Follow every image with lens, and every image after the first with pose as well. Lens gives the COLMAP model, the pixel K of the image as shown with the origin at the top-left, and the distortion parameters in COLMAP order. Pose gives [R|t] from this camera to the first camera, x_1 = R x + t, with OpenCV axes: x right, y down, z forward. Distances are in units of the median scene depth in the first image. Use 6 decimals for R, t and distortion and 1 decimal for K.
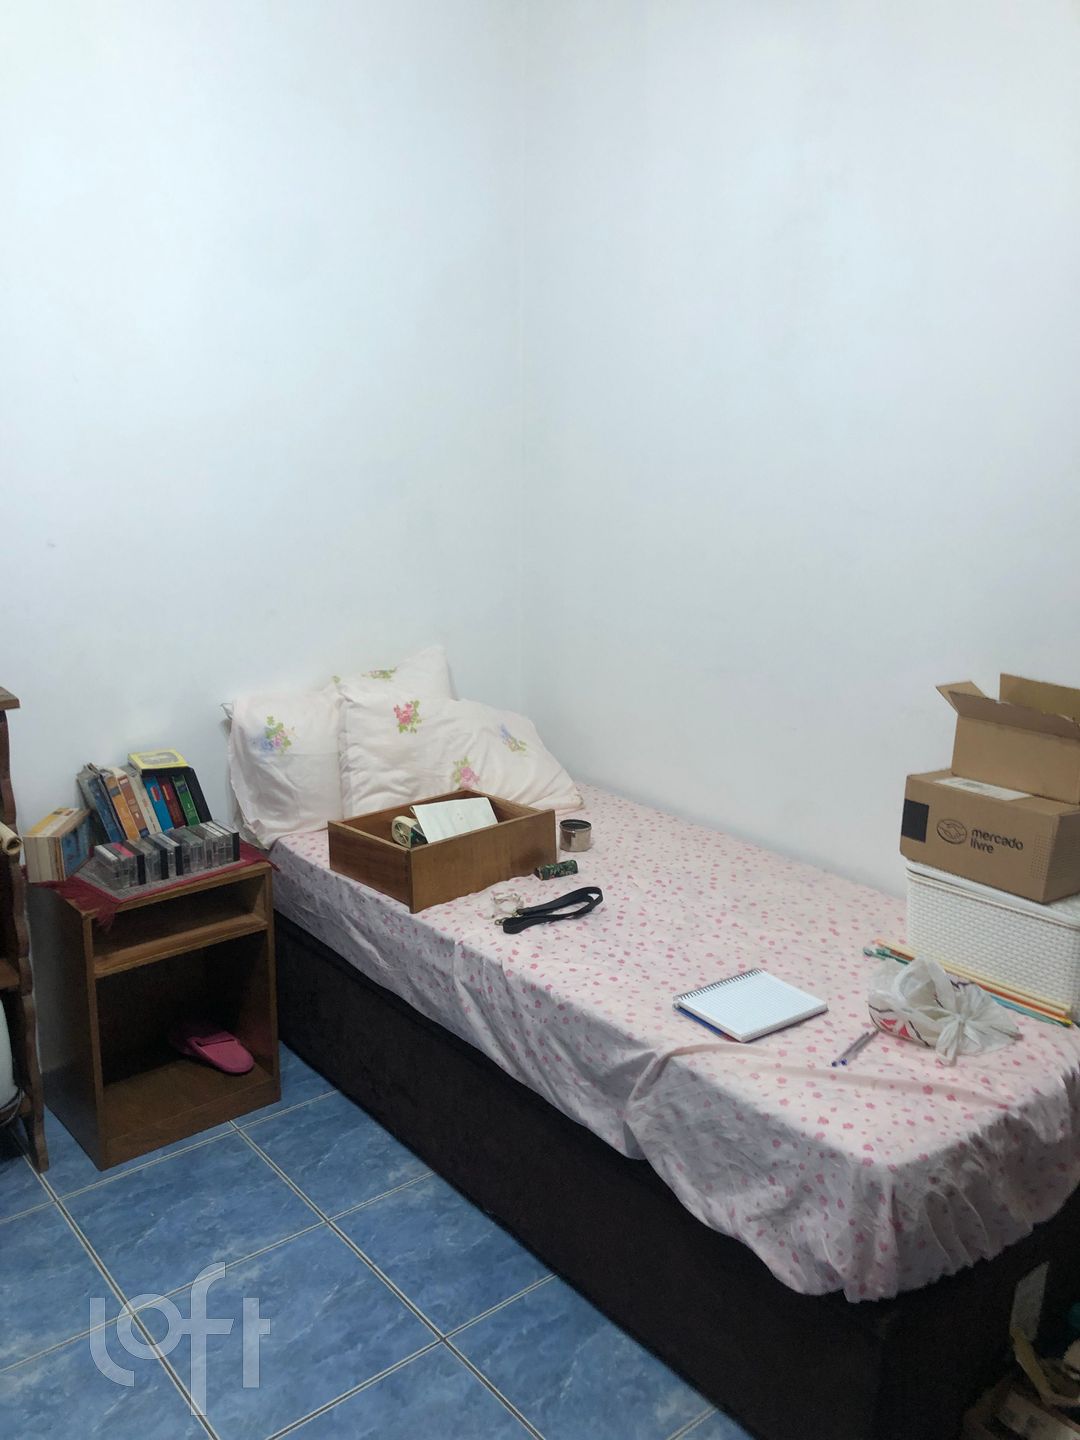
lens RADIAL K [[1162.7, 0, 540.0], [0, 1162.7, 720.0], [0, 0, 1]] dist [-0.045588, 0.004484]
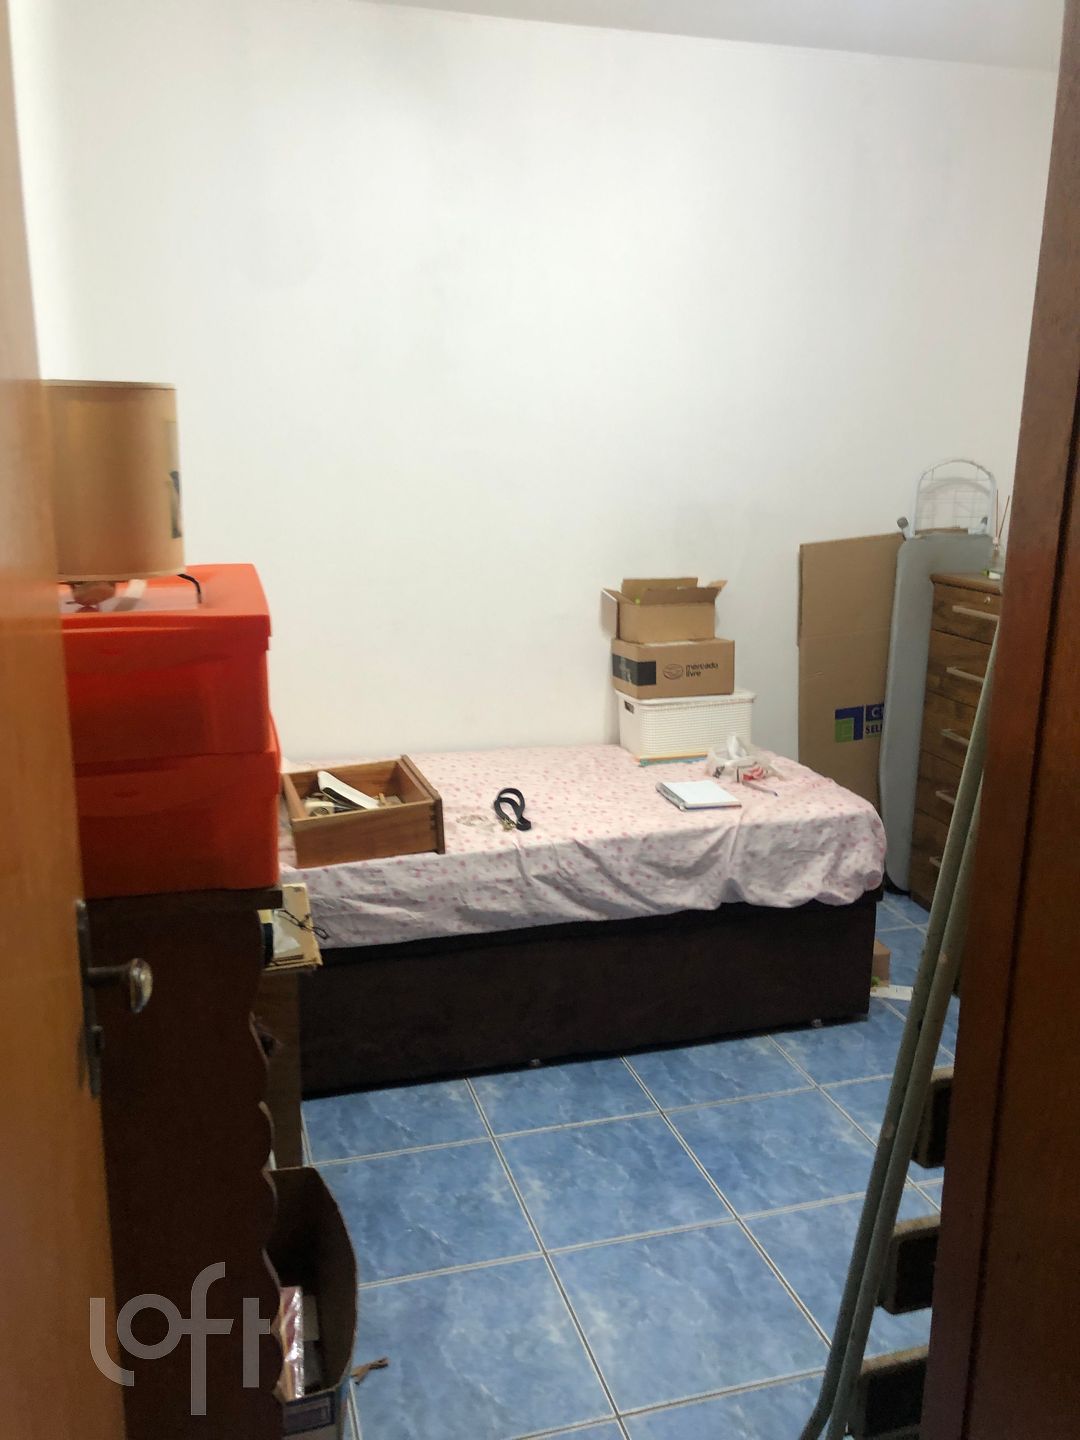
lens RADIAL K [[1196.2, 0, 530.9], [0, 1196.2, 721.4], [0, 0, 1]] dist [0.031904, -0.018828]
pose [[0.424783, -0.229231, 0.875792, -1.253882], [0.228899, 0.963173, 0.141080, -0.122322], [-0.875879, 0.140540, 0.461611, 0.431150]]
